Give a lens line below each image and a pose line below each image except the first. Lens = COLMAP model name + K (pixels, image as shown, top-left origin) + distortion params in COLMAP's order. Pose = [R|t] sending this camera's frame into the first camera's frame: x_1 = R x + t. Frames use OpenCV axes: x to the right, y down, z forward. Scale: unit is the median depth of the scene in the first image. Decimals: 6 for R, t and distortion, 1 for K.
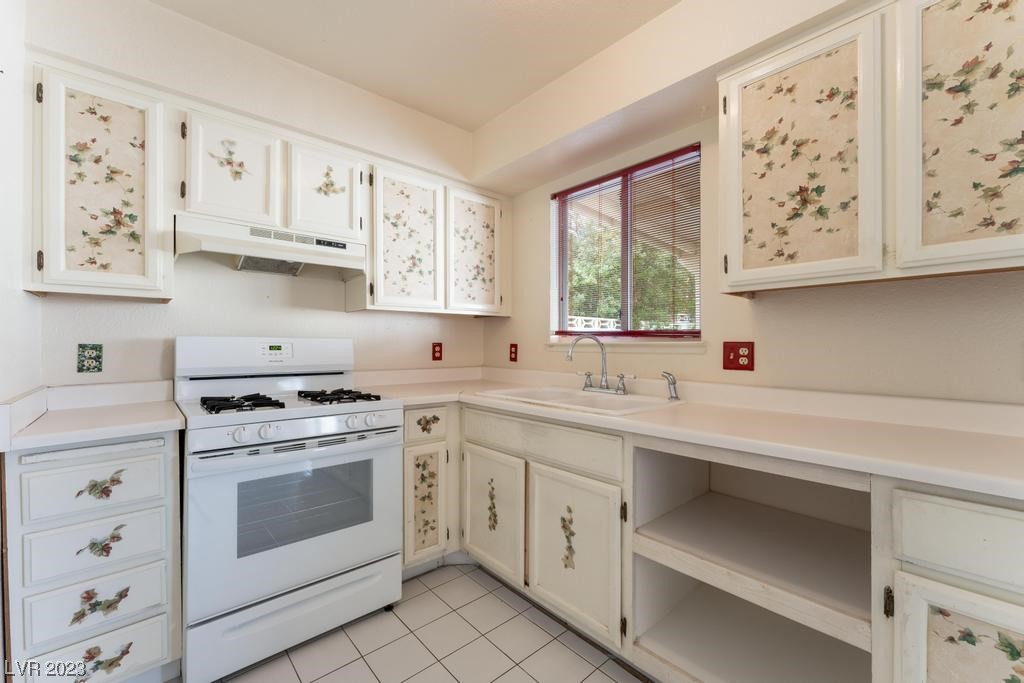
lens RADIAL K [[423.8, 0, 507.3], [0, 423.8, 343.3], [0, 0, 1]] dist [-0.001632, 0.000018]
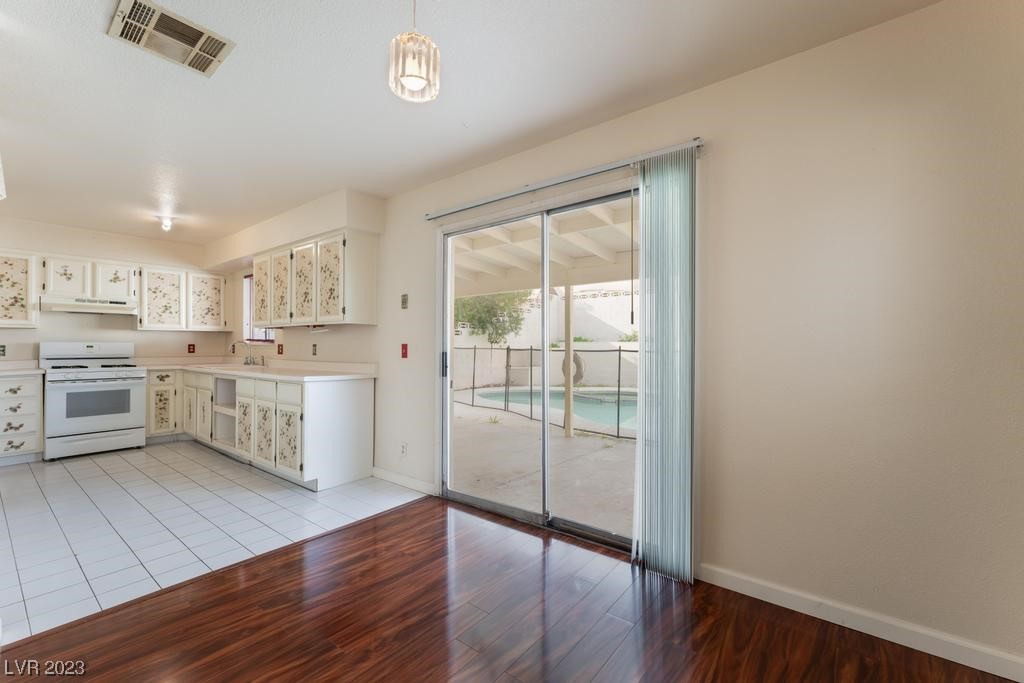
lens RADIAL K [[415.4, 0, 508.0], [0, 415.4, 342.2], [0, 0, 1]] dist [-0.017706, 0.004581]
pose [[0.977884, 0.000735, 0.209148, 1.378247], [-0.000051, 0.999995, -0.003275, -0.007563], [-0.209149, 0.003192, 0.977879, -1.889231]]
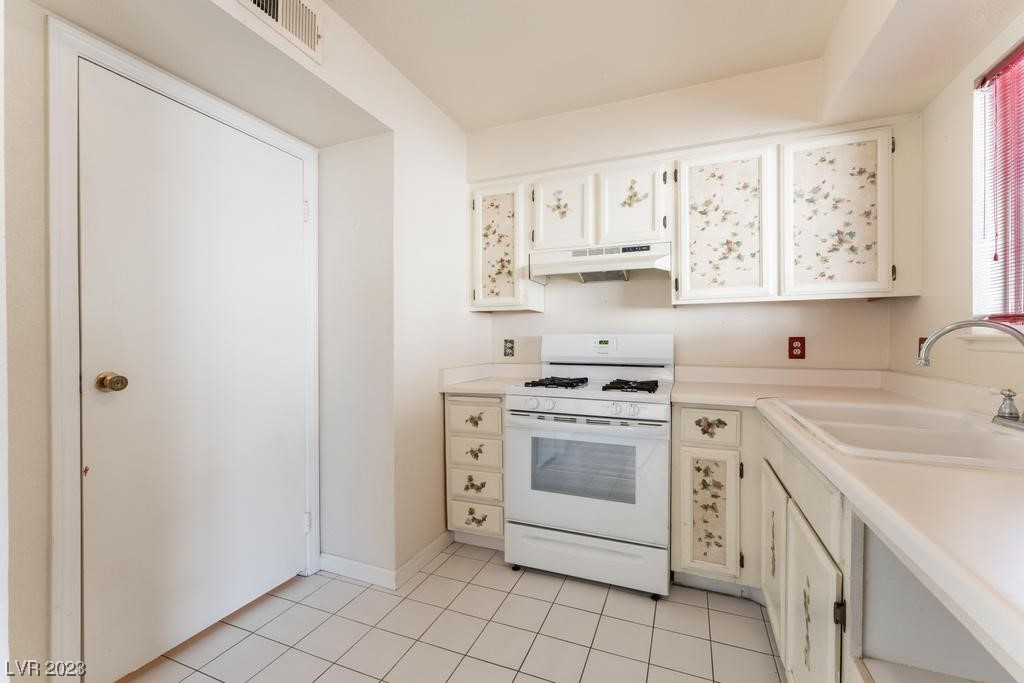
lens RADIAL K [[418.8, 0, 512.0], [0, 418.8, 341.5], [0, 0, 1]] dist [0.001933, 0.000533]
pose [[0.449468, 0.001774, -0.893295, 0.466293], [0.004718, 0.999979, 0.004359, 0.001942], [0.893284, -0.006174, 0.449451, 0.240560]]
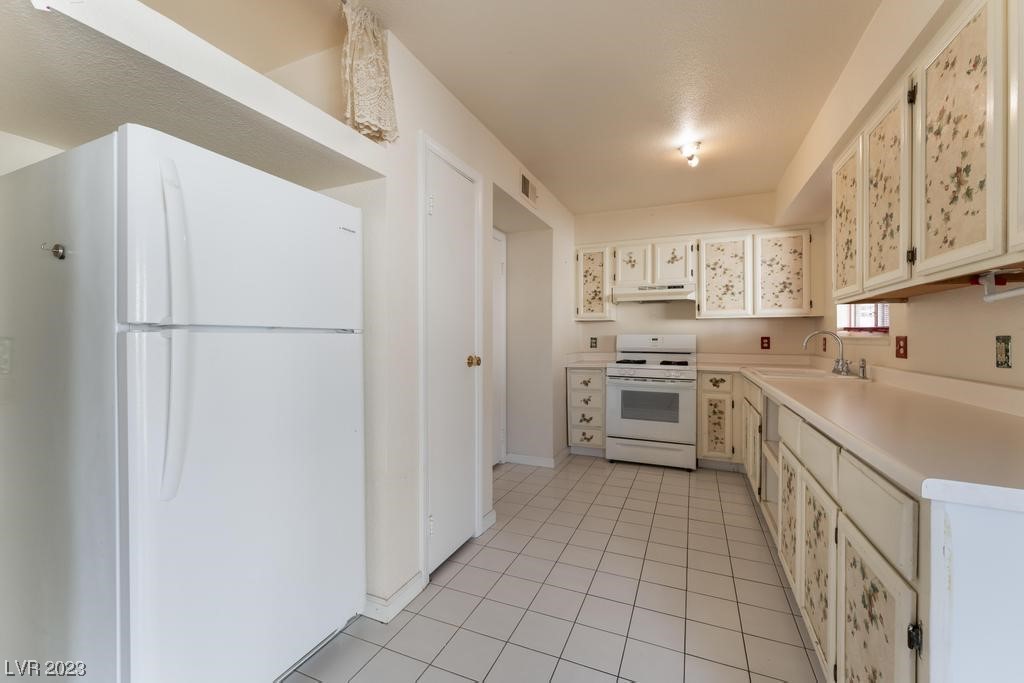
lens RADIAL K [[412.5, 0, 525.2], [0, 412.5, 335.7], [0, 0, 1]] dist [0.002212, 0.000138]
pose [[0.456829, -0.003615, -0.889547, 1.088046], [0.001287, 0.999993, -0.003402, -0.001829], [0.889553, 0.000410, 0.456831, -0.562726]]
